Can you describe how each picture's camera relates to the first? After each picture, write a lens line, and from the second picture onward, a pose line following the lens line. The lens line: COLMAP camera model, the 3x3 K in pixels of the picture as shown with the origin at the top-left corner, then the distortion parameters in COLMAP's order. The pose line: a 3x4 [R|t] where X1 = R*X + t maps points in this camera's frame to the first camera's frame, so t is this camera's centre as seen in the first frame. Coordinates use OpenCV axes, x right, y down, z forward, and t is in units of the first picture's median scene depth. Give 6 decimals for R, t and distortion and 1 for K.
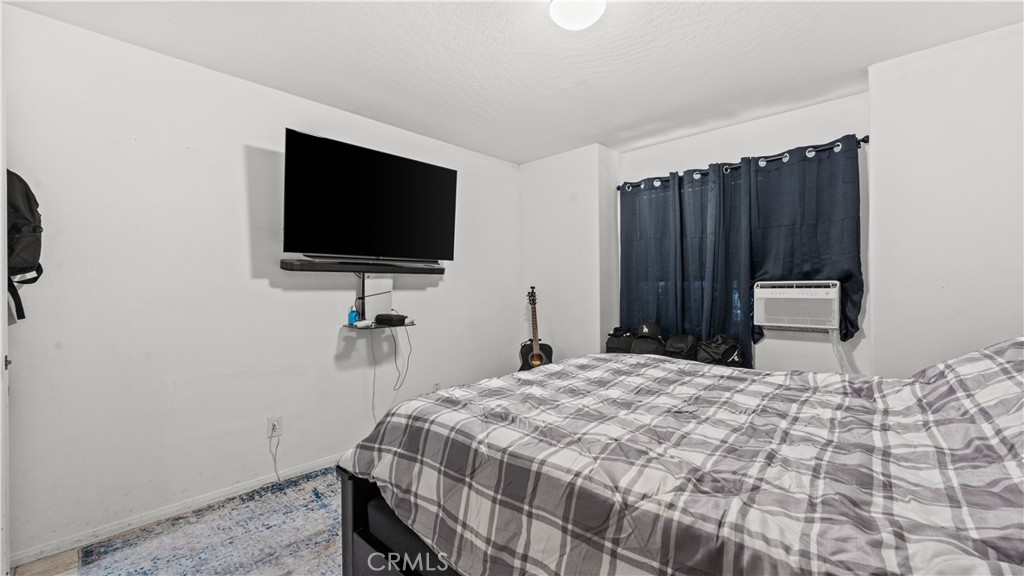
lens RADIAL K [[416.3, 0, 511.2], [0, 416.3, 286.5], [0, 0, 1]] dist [0.002273, -0.000475]
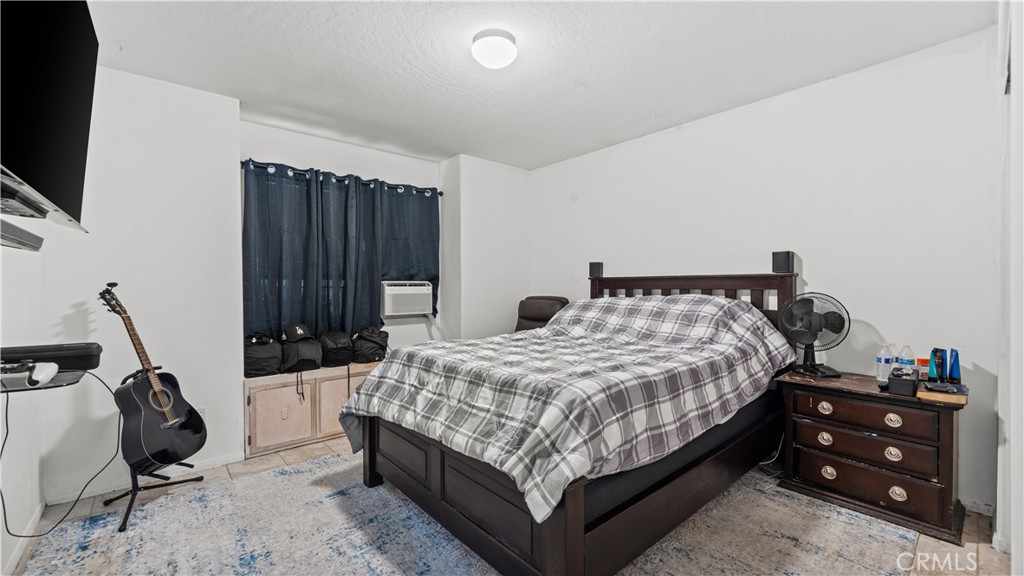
lens RADIAL K [[416.3, 0, 511.8], [0, 416.3, 288.3], [0, 0, 1]] dist [0.002273, -0.000475]
pose [[0.090768, 0.004544, 0.995862, -0.632072], [0.003888, 0.999980, -0.004918, 0.017716], [-0.995864, 0.004318, 0.090748, 0.514849]]
